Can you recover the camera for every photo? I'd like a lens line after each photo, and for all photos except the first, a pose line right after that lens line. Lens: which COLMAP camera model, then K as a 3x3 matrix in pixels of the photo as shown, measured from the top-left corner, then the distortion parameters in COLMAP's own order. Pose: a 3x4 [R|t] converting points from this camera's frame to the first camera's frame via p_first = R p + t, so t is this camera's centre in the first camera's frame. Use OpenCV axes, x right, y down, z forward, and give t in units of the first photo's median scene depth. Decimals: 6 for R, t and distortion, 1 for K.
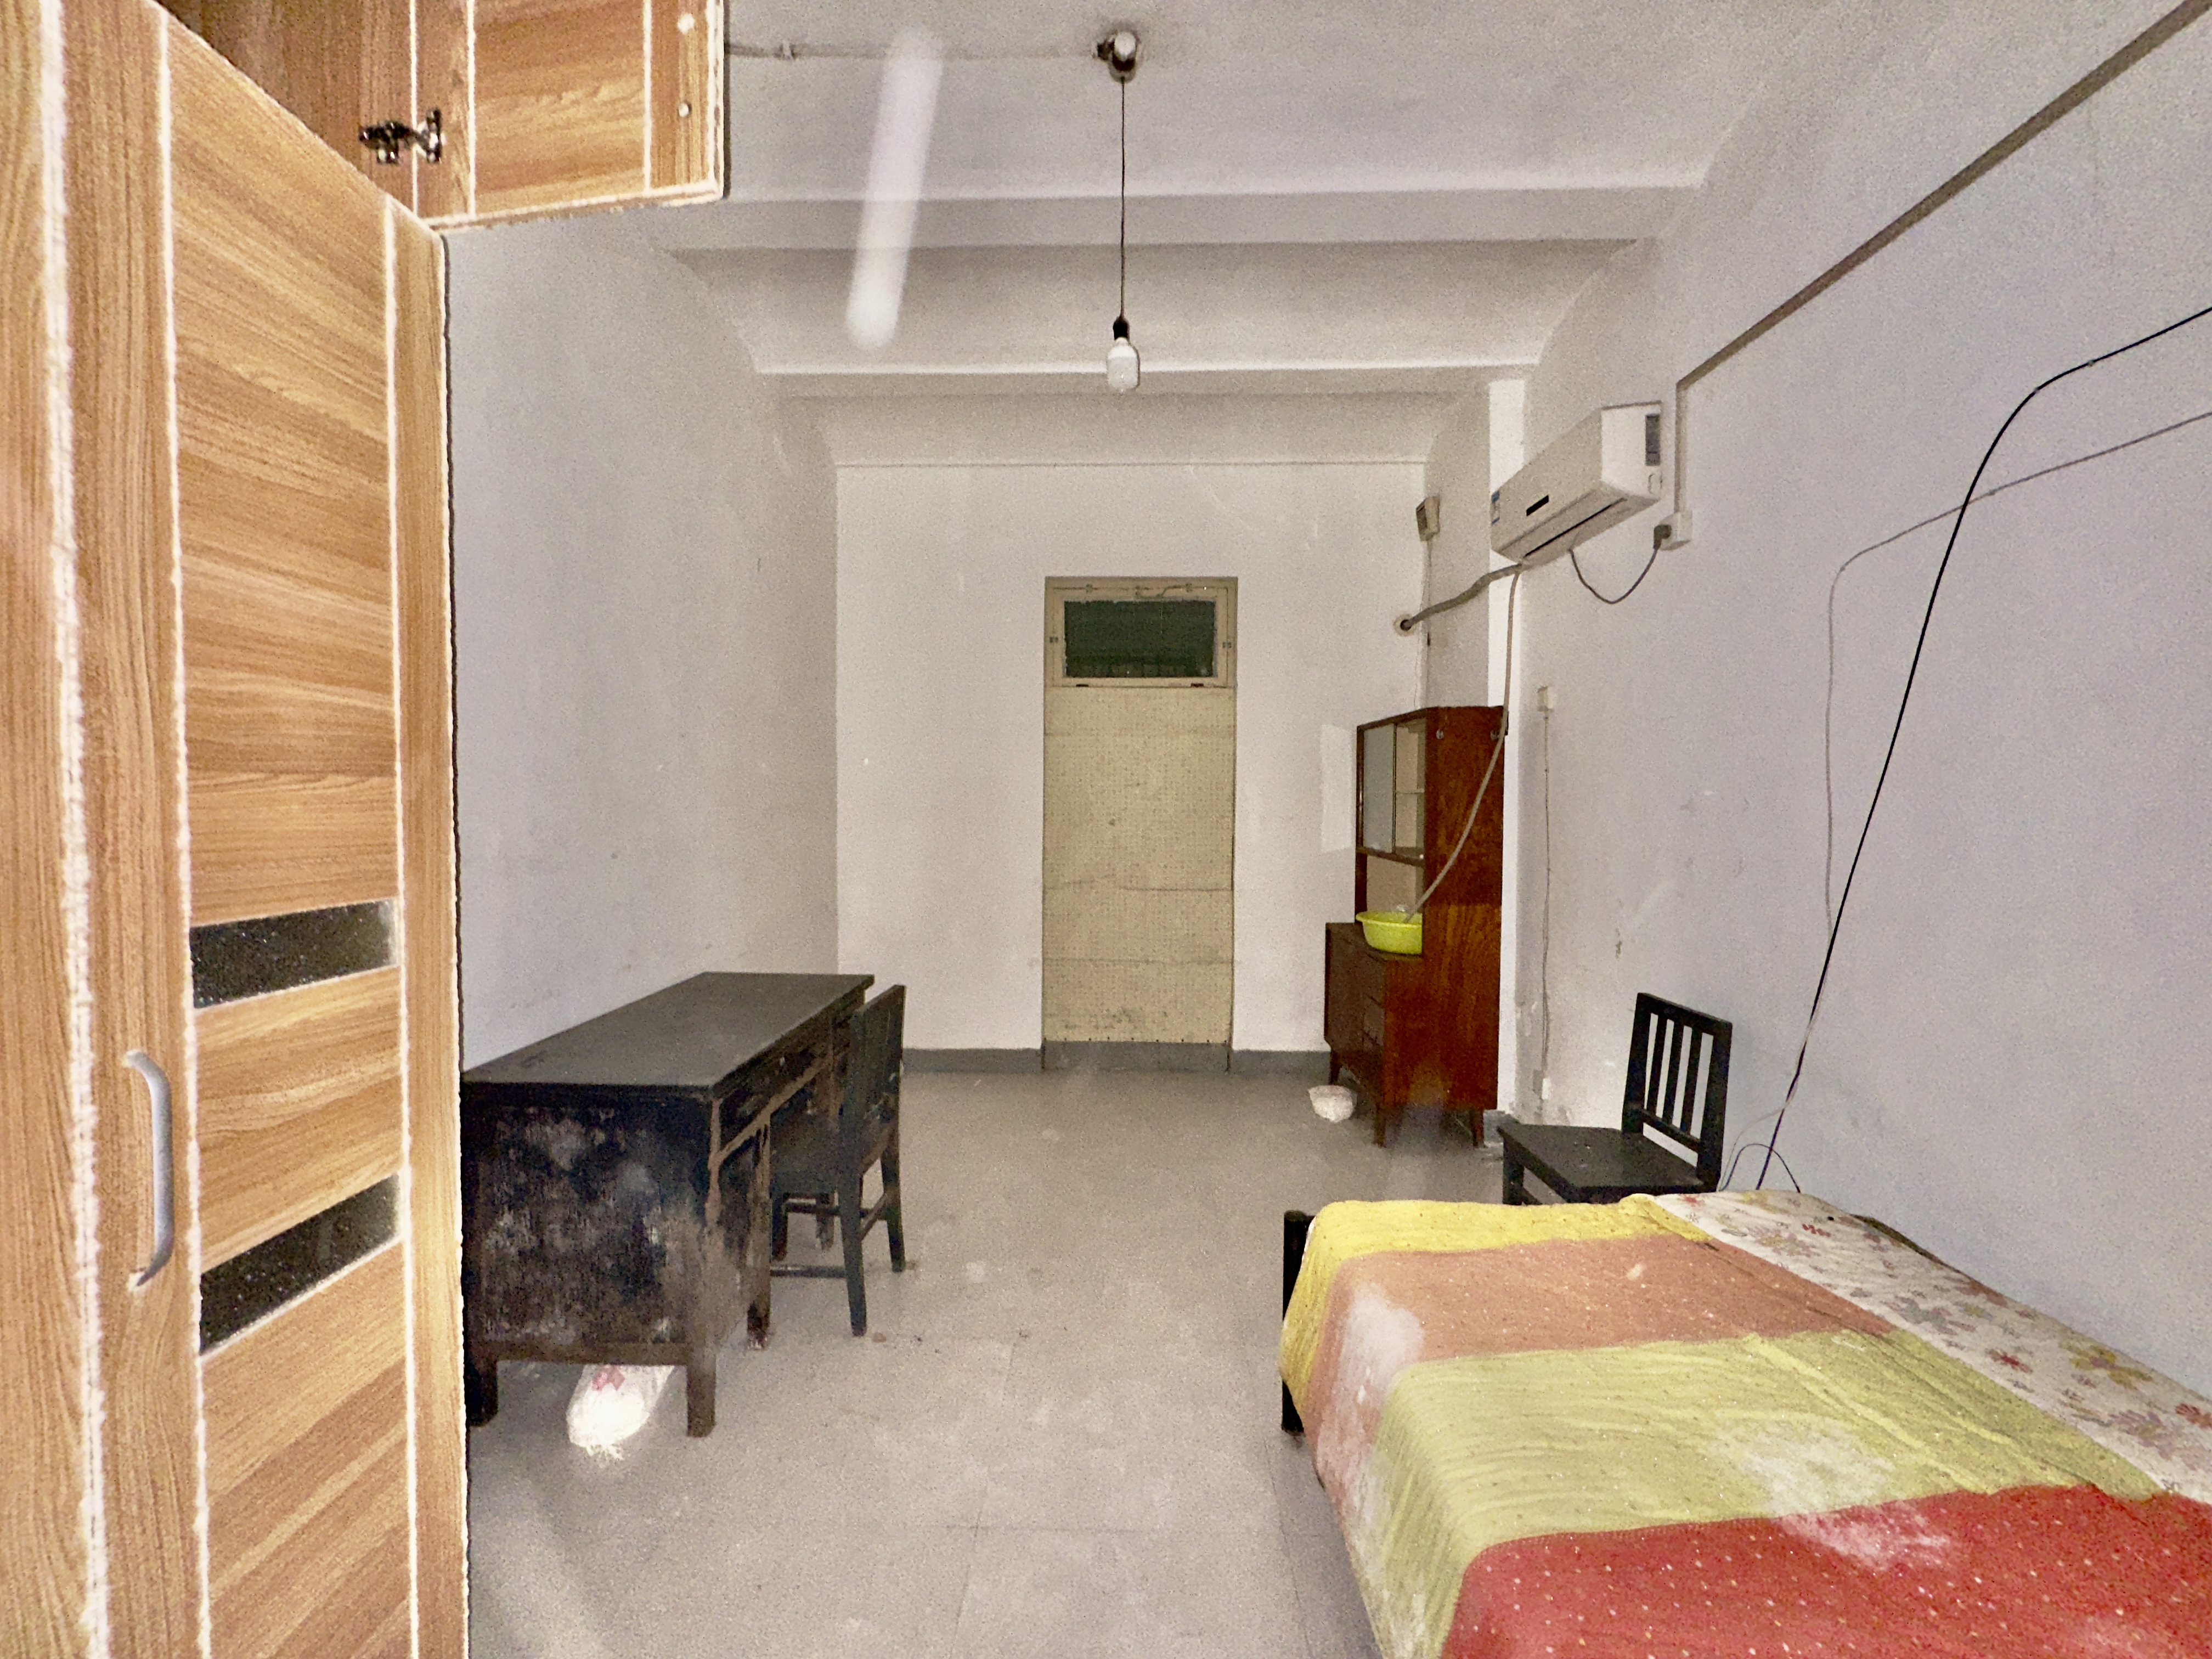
lens RADIAL K [[876.2, 0, 1106.0], [0, 876.2, 829.5], [0, 0, 1]] dist [-0.003497, 0.000200]
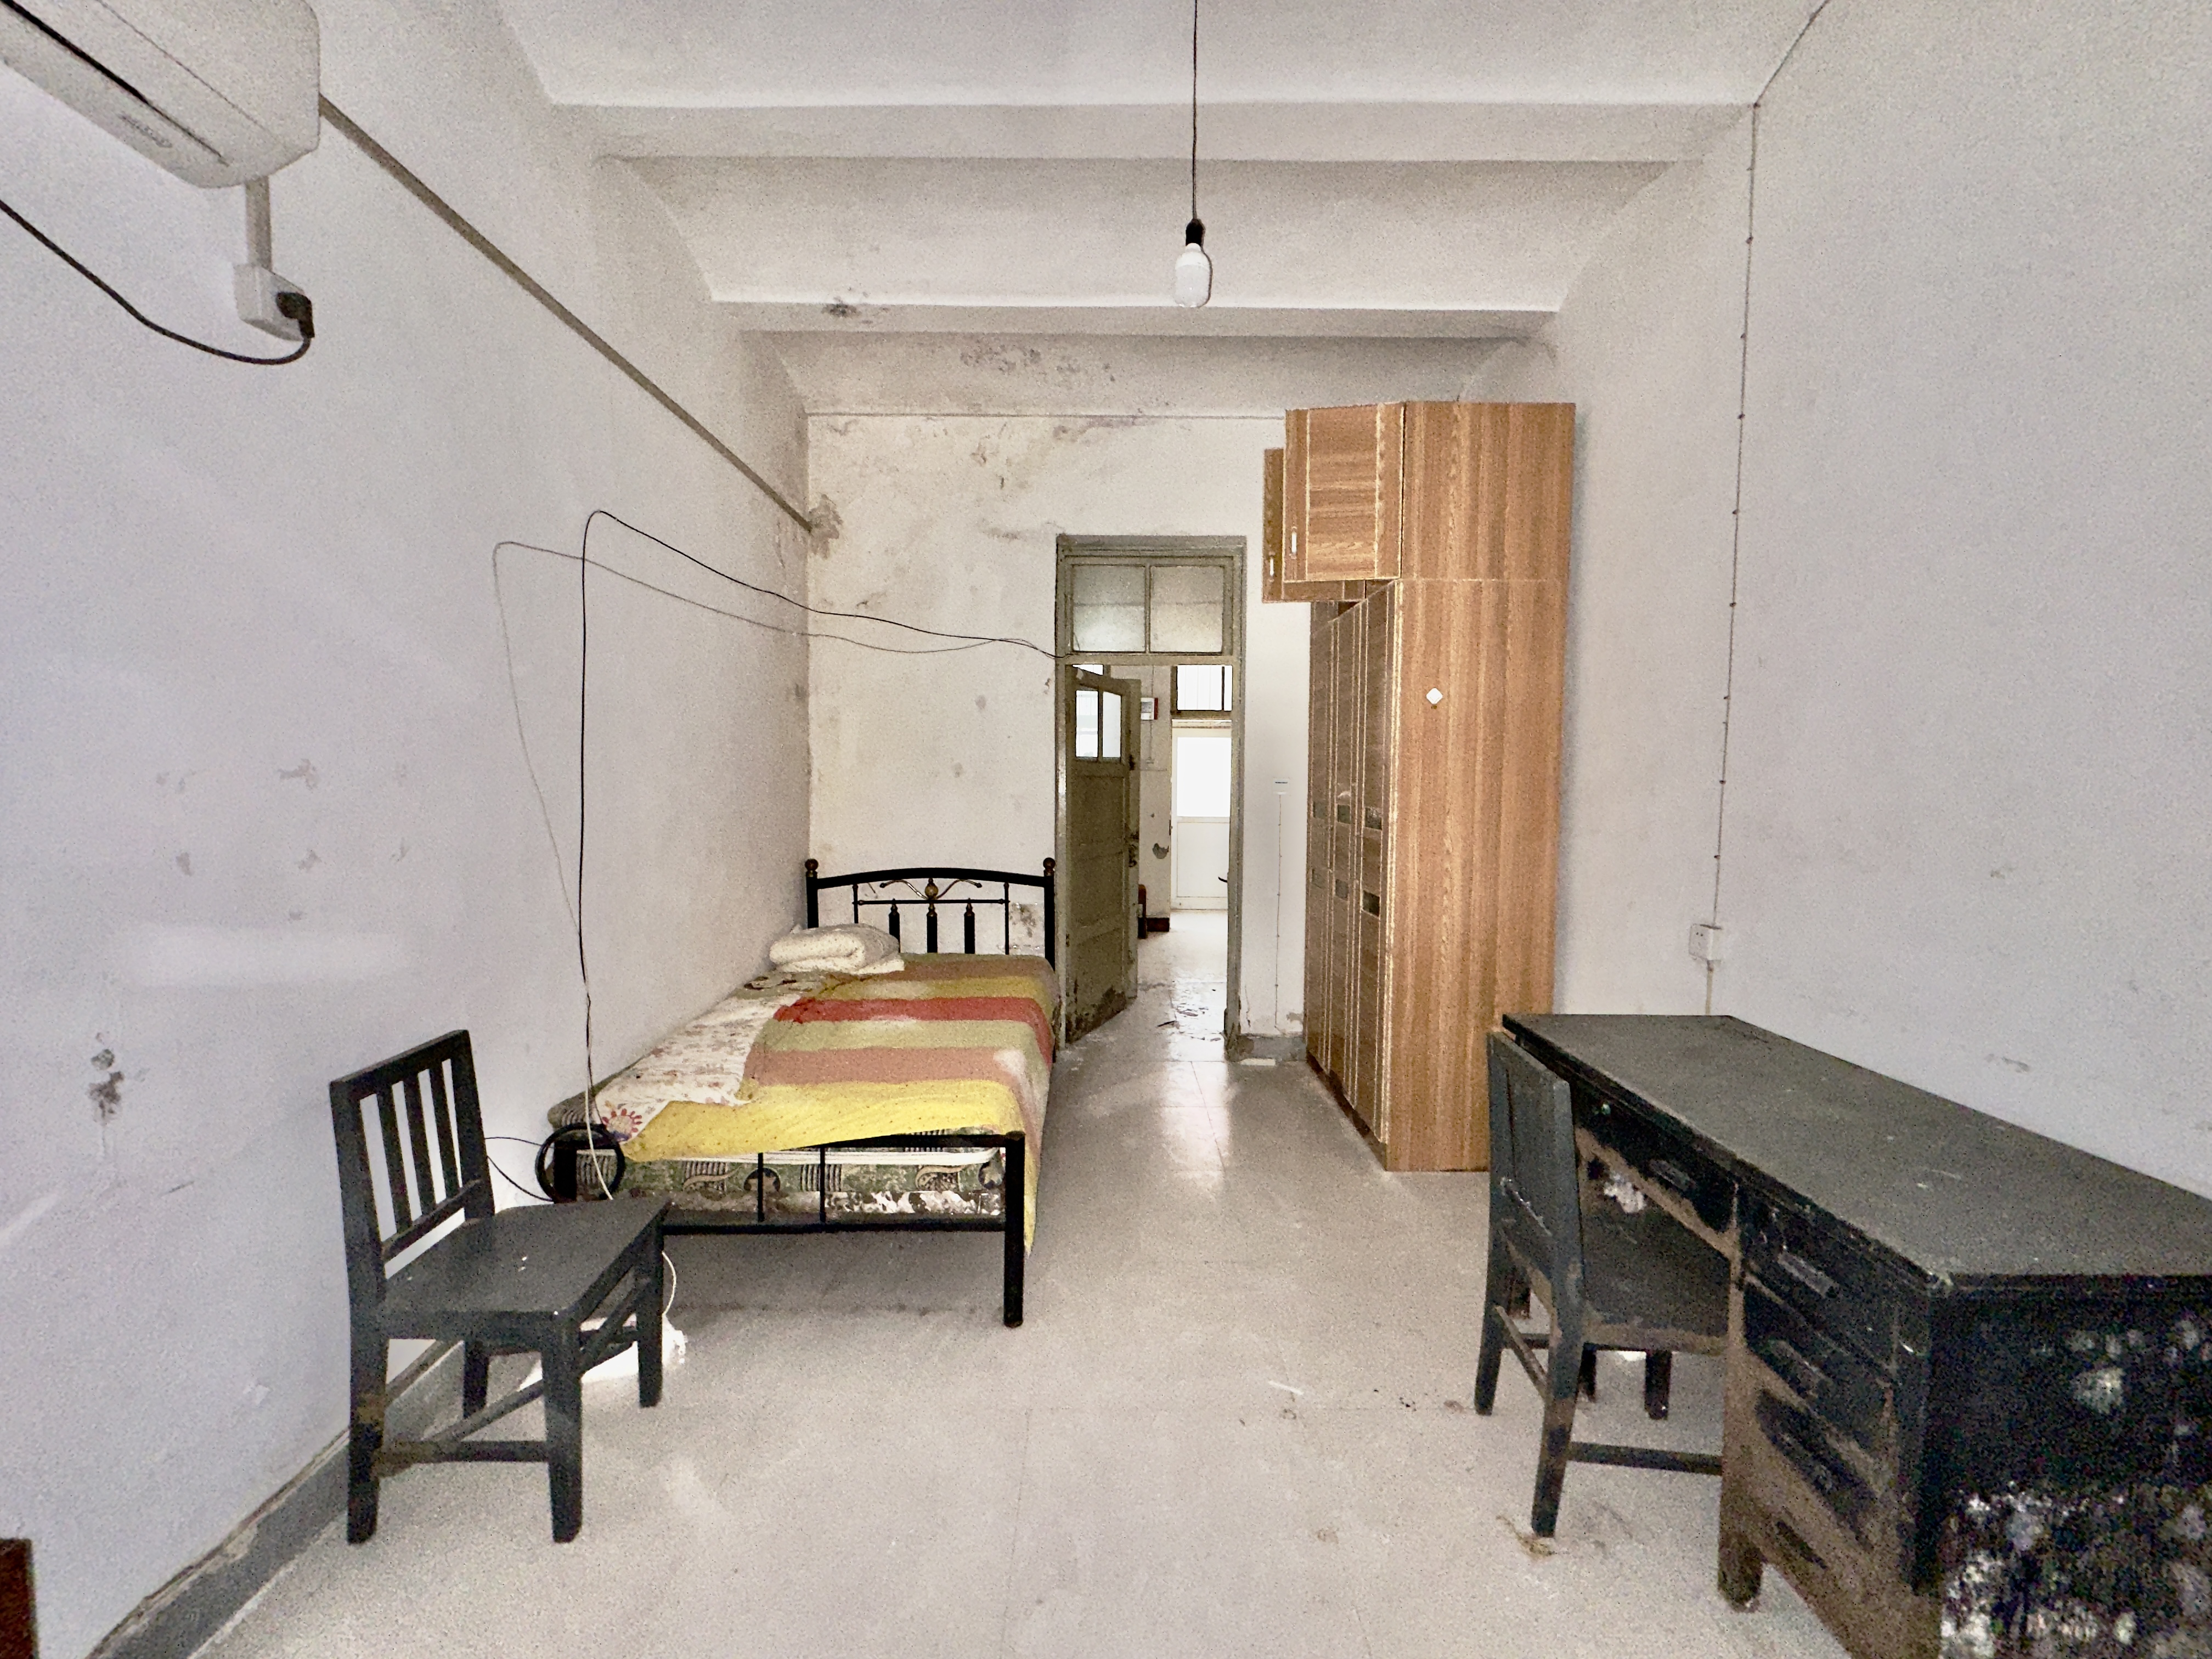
lens RADIAL K [[876.2, 0, 1106.0], [0, 876.2, 829.5], [0, 0, 1]] dist [-0.003497, 0.000200]
pose [[-0.998962, -0.016000, -0.042639, 0.119554], [-0.020255, 0.994651, 0.101290, -0.063646], [0.040791, 0.102048, -0.993943, 1.720346]]
